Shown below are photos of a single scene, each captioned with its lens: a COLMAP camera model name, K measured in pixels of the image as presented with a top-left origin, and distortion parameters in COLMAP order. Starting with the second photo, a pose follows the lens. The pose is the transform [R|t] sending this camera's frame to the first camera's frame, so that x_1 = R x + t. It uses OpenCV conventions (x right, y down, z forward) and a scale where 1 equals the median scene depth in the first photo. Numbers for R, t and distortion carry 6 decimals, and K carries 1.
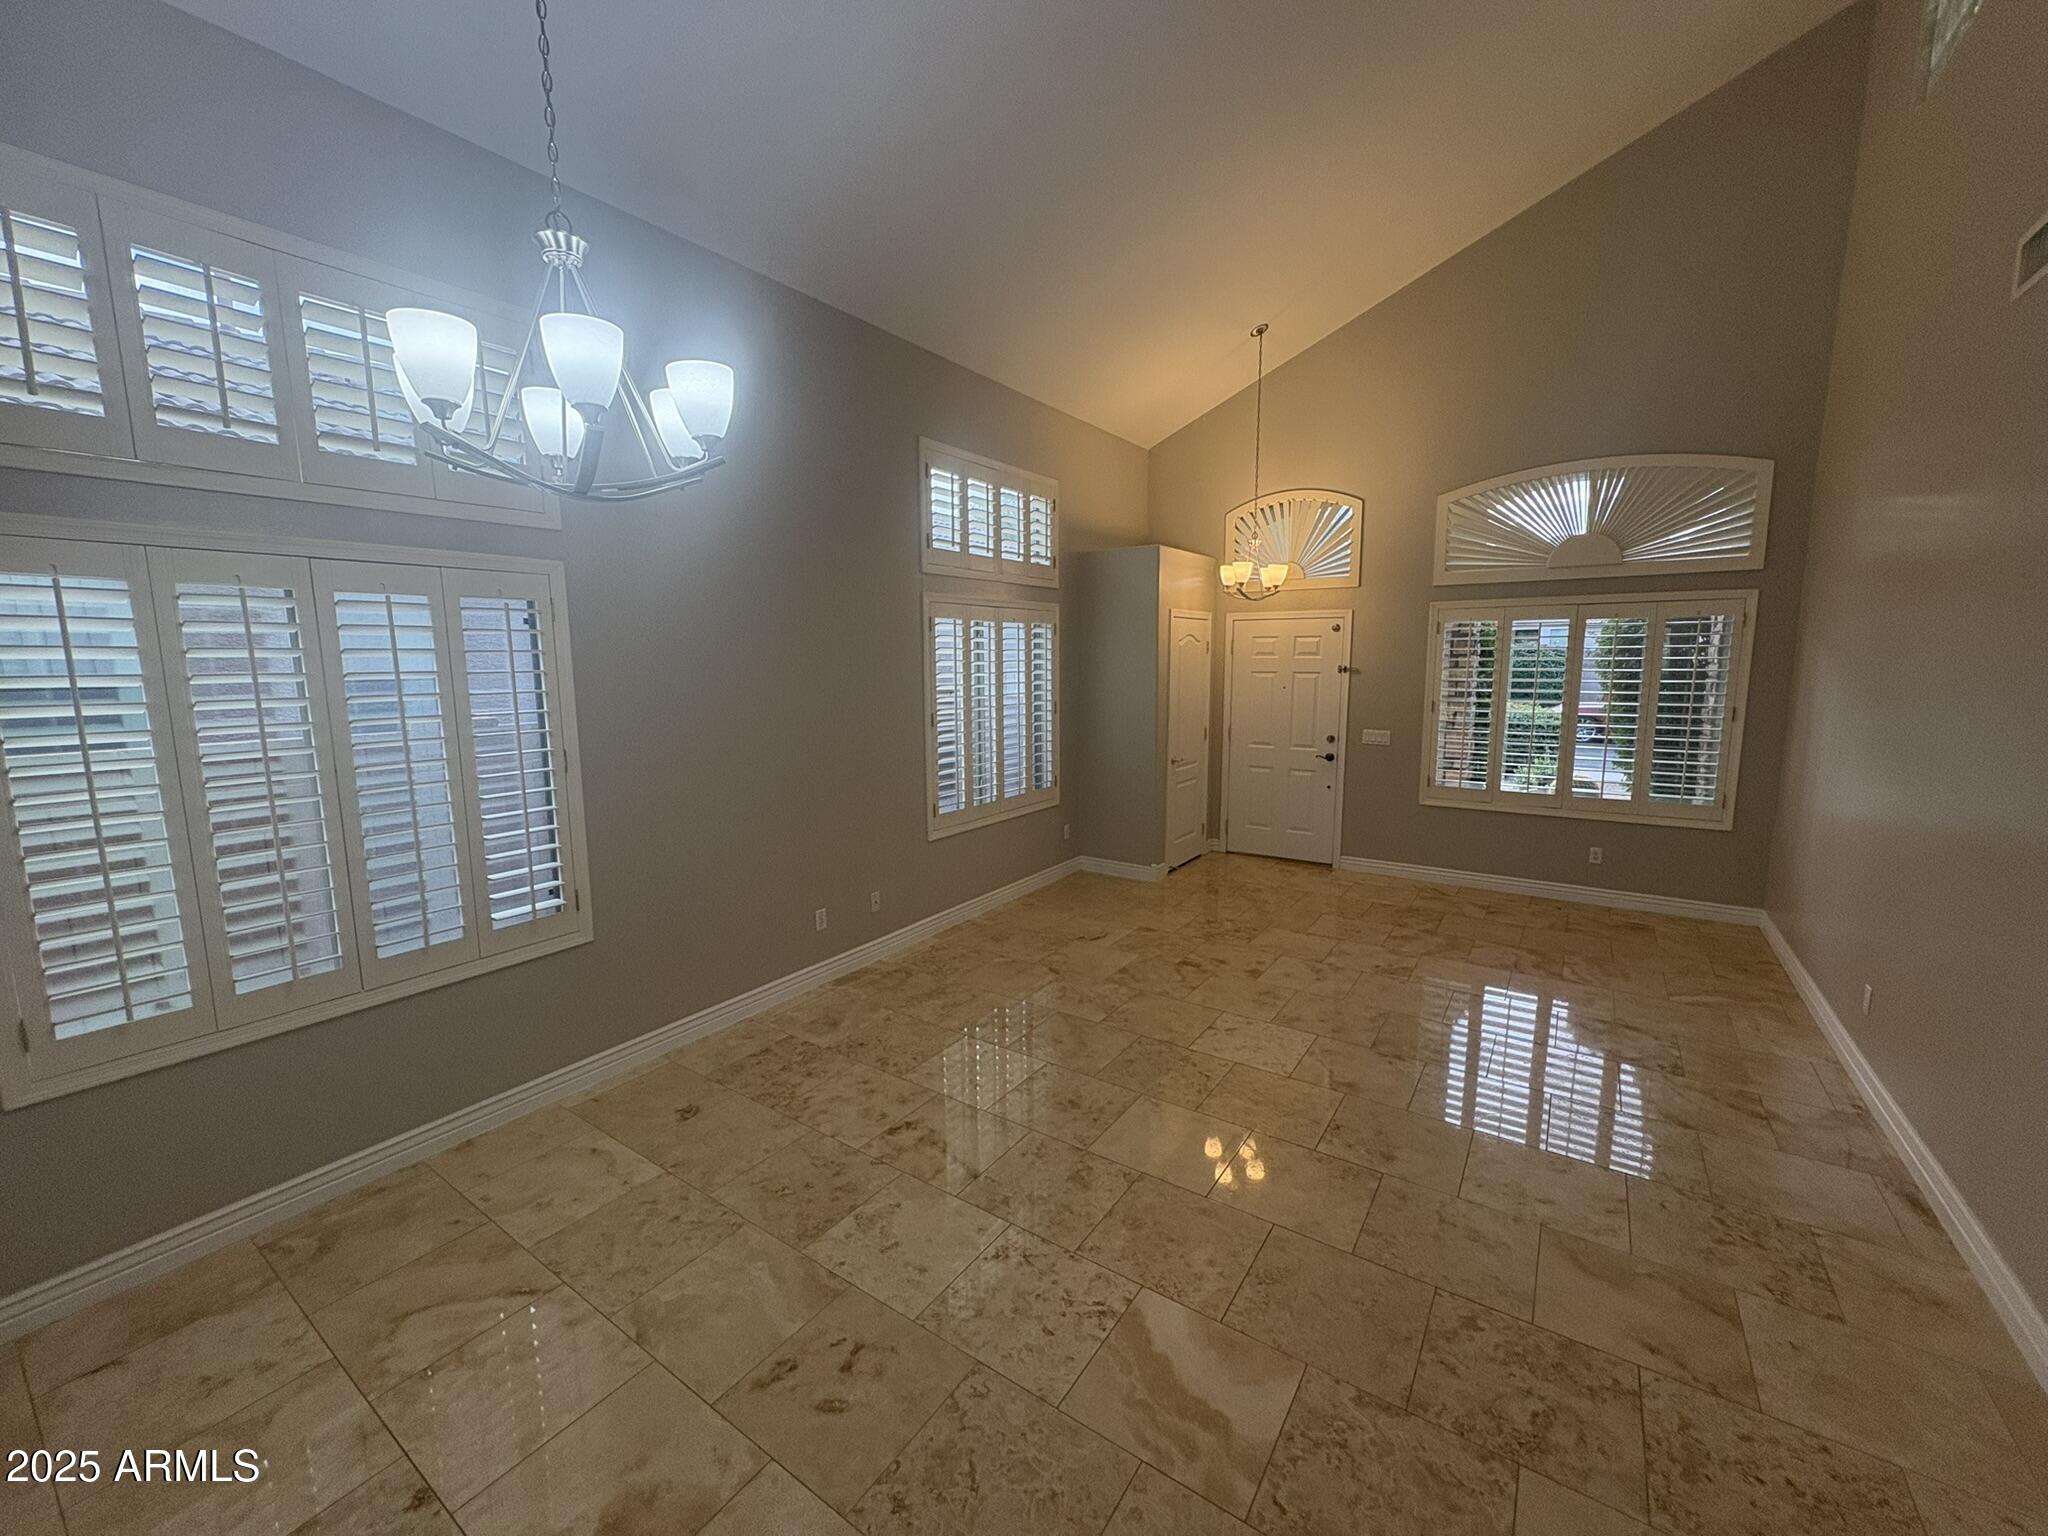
lens RADIAL K [[814.8, 0, 1018.1], [0, 814.8, 769.6], [0, 0, 1]] dist [0.000924, -0.000438]
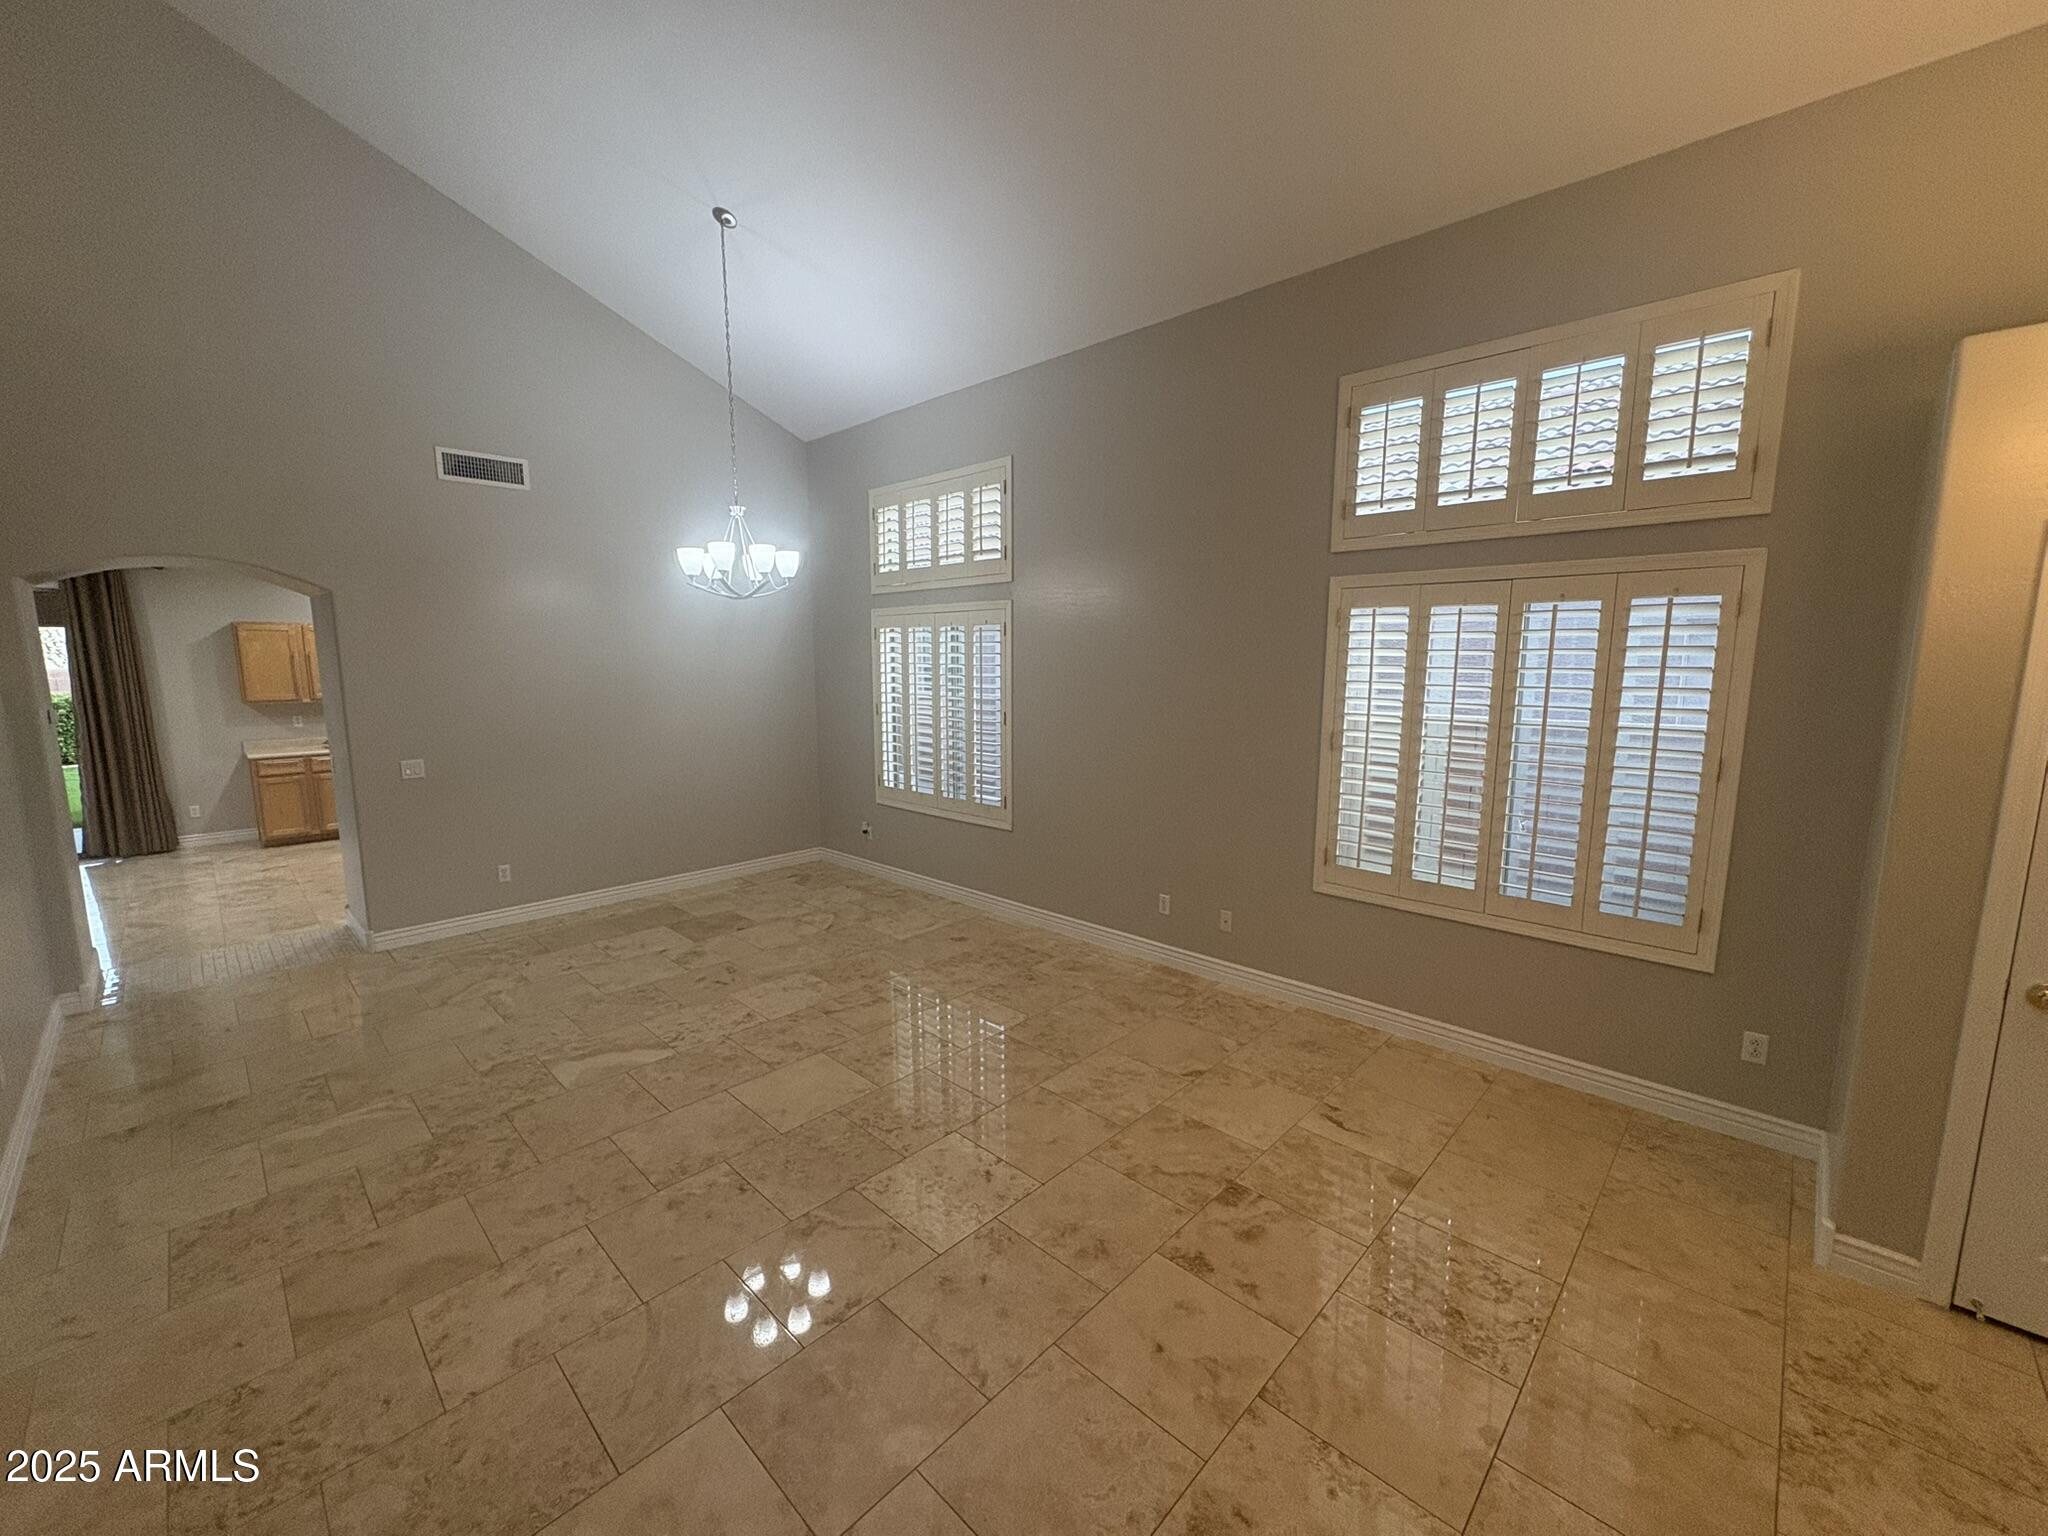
lens RADIAL K [[814.8, 0, 1026.0], [0, 814.8, 758.2], [0, 0, 1]] dist [0.000924, -0.000438]
pose [[-0.157749, 0.129569, -0.978942, 0.896278], [-0.137224, 0.978859, 0.151670, -0.155090], [0.977898, 0.158260, -0.136634, 1.047734]]
